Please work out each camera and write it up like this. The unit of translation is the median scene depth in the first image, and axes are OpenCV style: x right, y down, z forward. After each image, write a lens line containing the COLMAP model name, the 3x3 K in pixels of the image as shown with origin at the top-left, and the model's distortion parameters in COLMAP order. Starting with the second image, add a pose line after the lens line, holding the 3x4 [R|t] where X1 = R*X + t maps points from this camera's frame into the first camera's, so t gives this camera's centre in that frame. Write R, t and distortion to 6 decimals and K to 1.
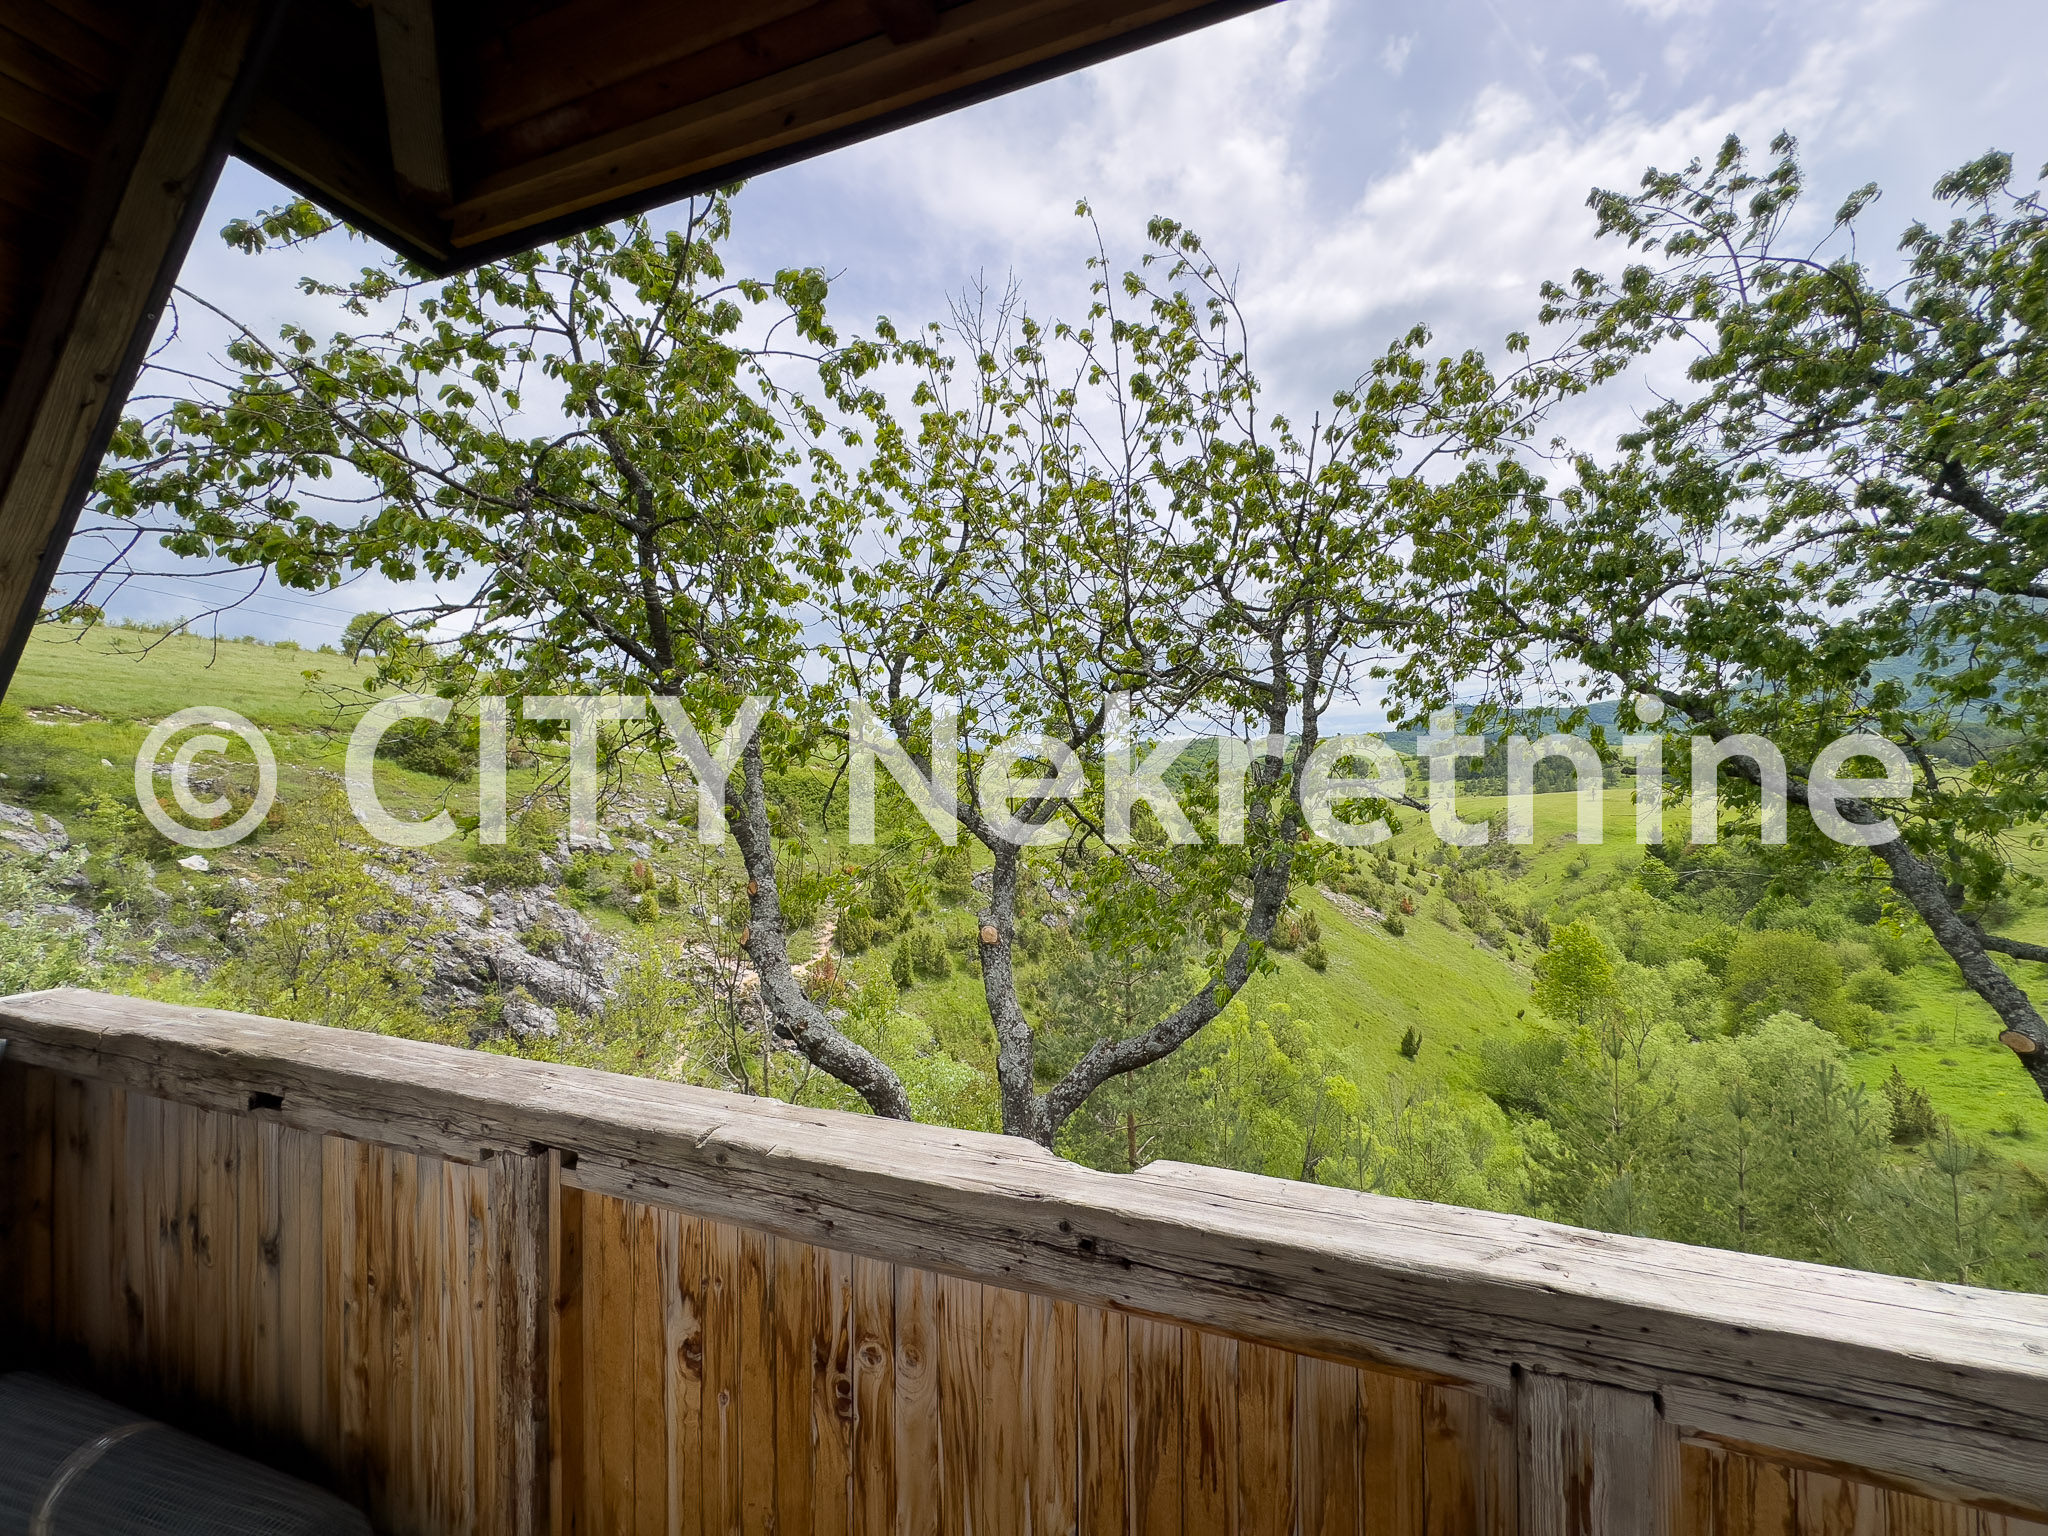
lens RADIAL K [[825.6, 0, 1033.0], [0, 825.6, 767.7], [0, 0, 1]] dist [-0.007782, 0.002004]
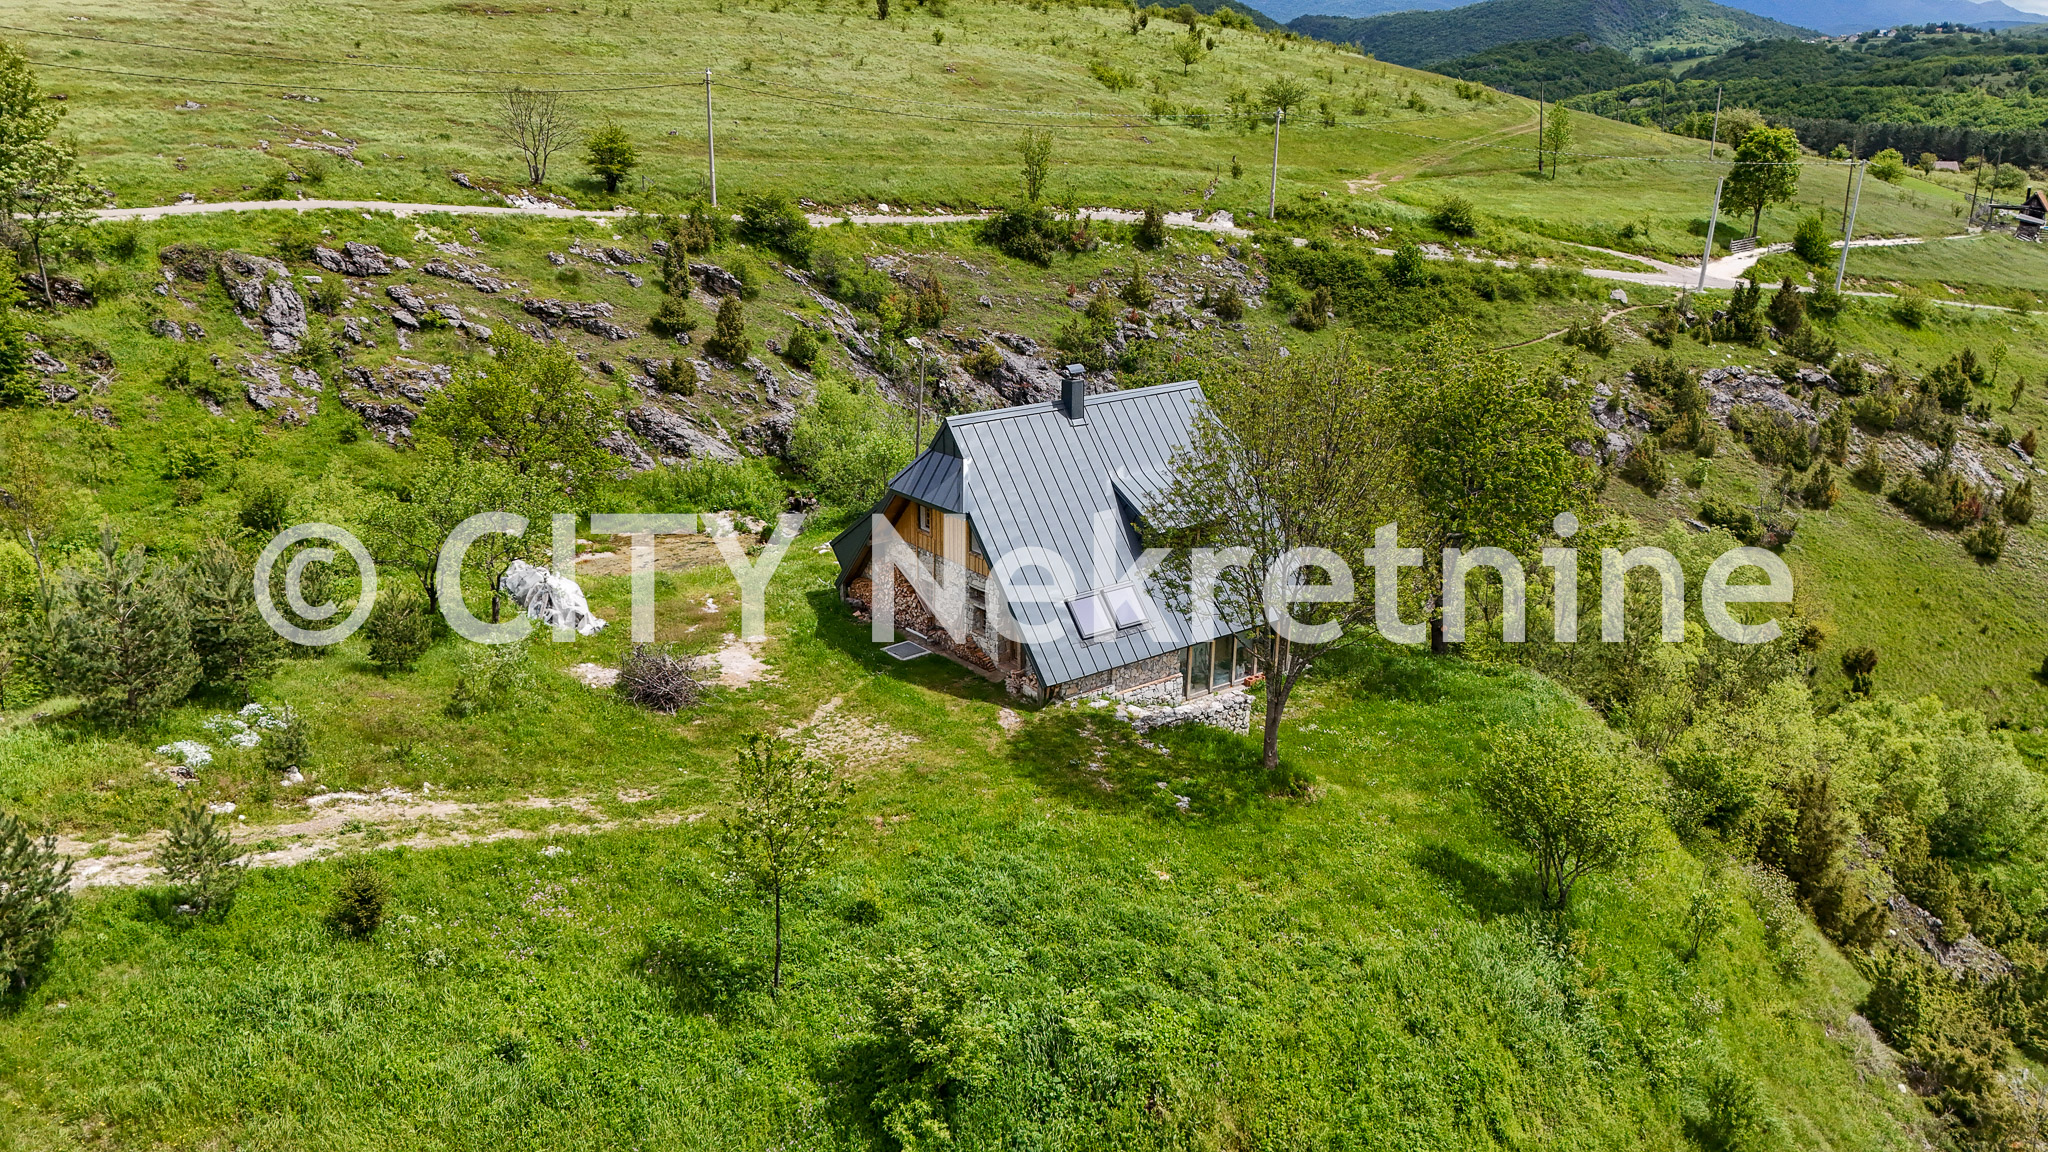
lens RADIAL K [[1507.0, 0, 1015.3], [0, 1507.0, 590.0], [0, 0, 1]] dist [0.067161, -0.062641]
pose [[0.852692, 0.193089, -0.485420, 0.410865], [-0.018858, 0.939958, 0.340769, -0.284273], [0.522073, -0.281417, 0.805136, -0.896137]]
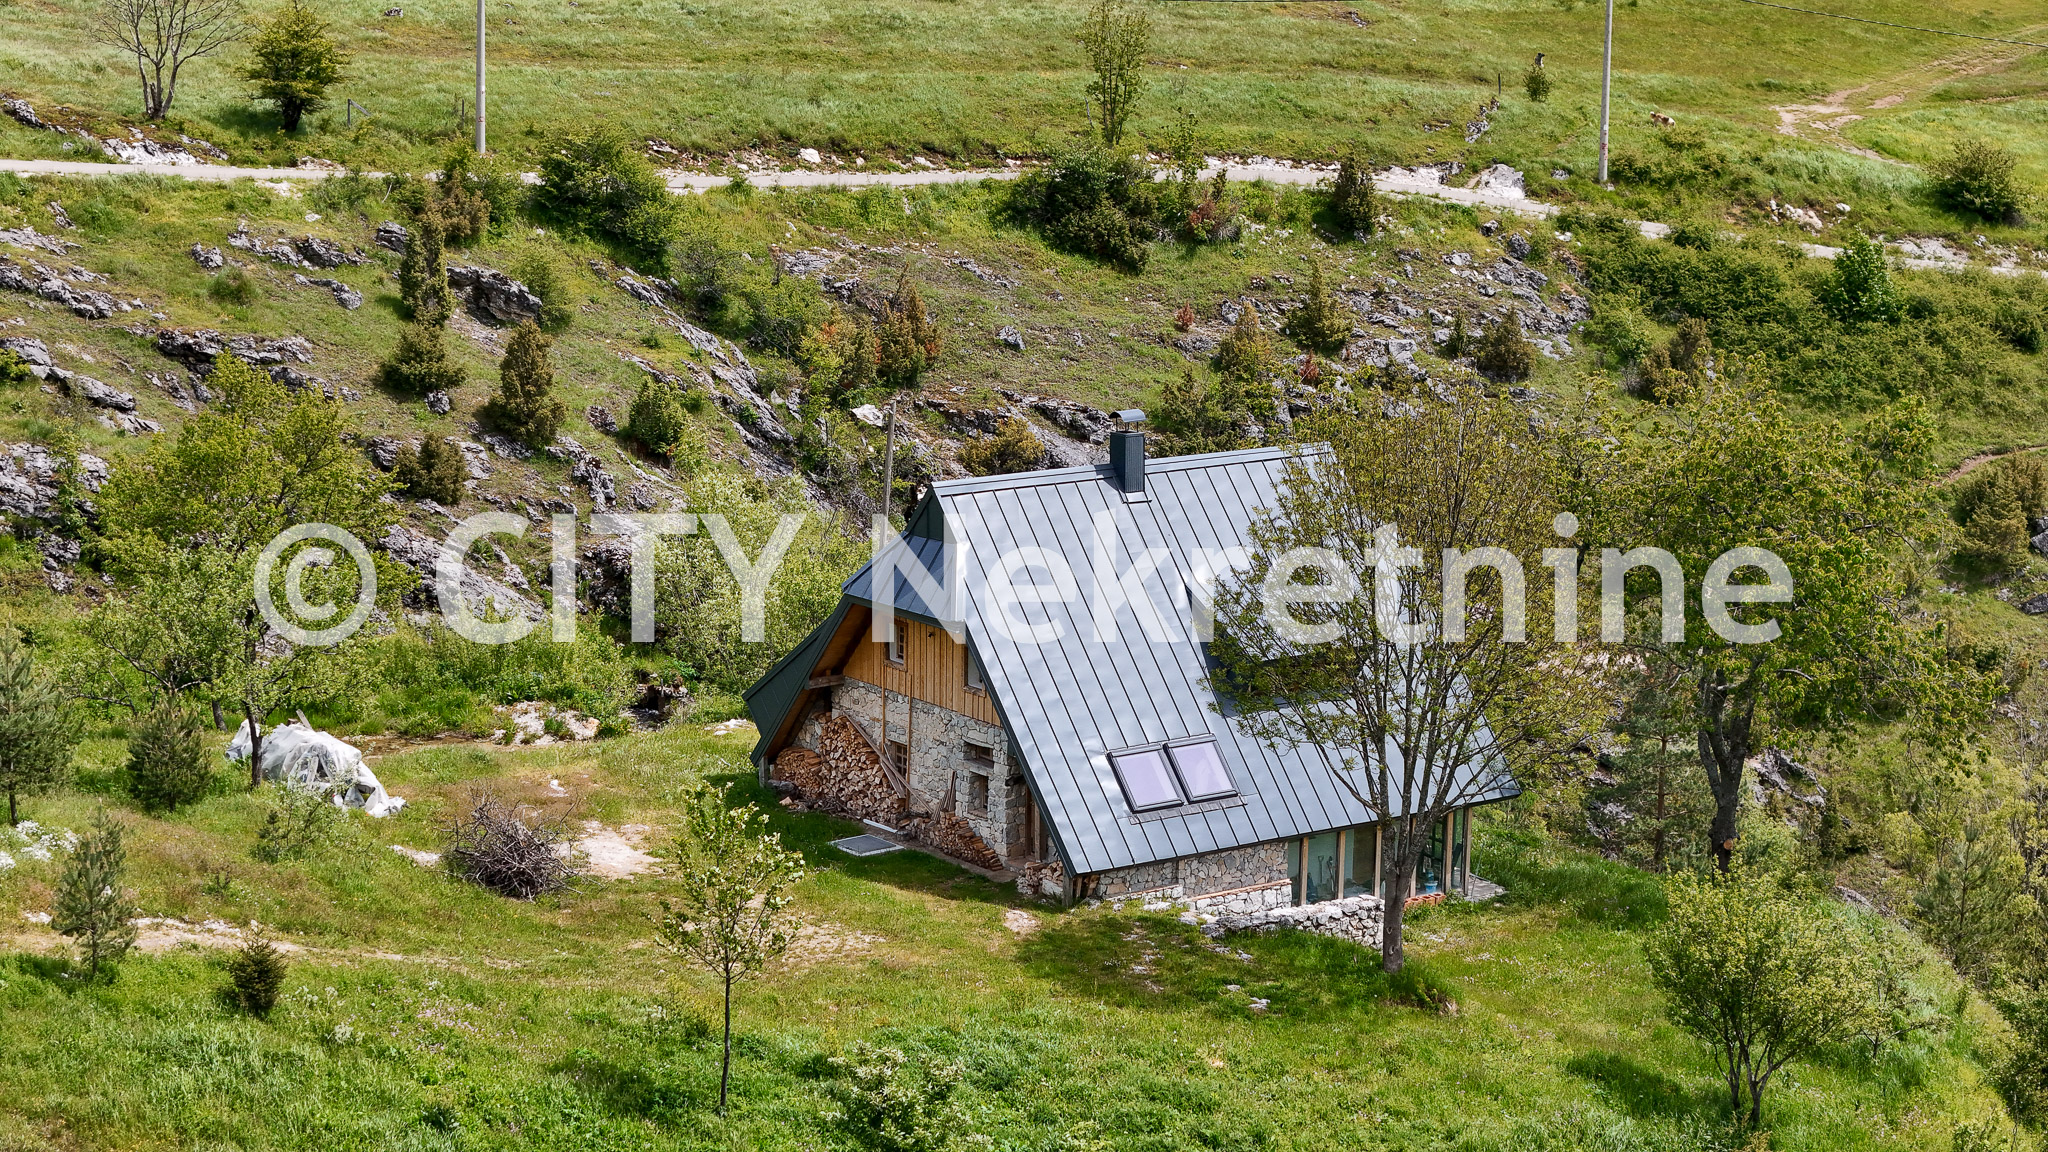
lens RADIAL K [[4089.9, 0, 1023.8], [0, 4089.9, 586.0], [0, 0, 1]] dist [-0.165901, 0.000000]
pose [[0.840515, 0.131724, -0.525532, 0.800120], [-0.021514, 0.977344, 0.210561, -0.375355], [0.541361, -0.165673, 0.824306, -1.477633]]
